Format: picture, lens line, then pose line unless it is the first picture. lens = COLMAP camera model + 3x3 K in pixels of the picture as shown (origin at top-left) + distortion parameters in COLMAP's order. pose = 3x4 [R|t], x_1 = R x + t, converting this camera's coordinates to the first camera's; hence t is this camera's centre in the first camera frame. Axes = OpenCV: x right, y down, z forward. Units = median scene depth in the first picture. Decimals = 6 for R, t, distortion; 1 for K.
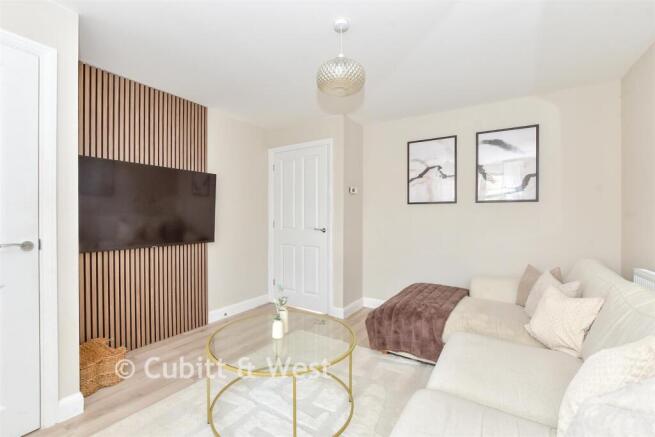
lens RADIAL K [[289.9, 0, 329.4], [0, 289.9, 216.8], [0, 0, 1]] dist [-0.000198, -0.000012]
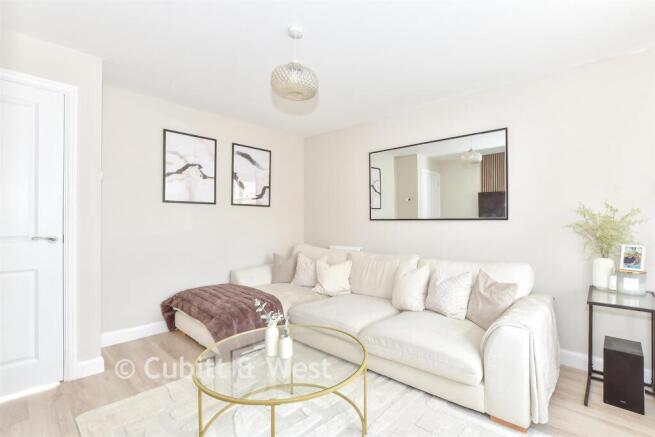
lens RADIAL K [[289.9, 0, 328.9], [0, 289.9, 220.8], [0, 0, 1]] dist [-0.000198, -0.000012]
pose [[0.218550, -0.004377, 0.975816, -0.484655], [-0.006818, 0.999959, 0.006012, 0.003114], [-0.975802, -0.007967, 0.218511, 0.362990]]
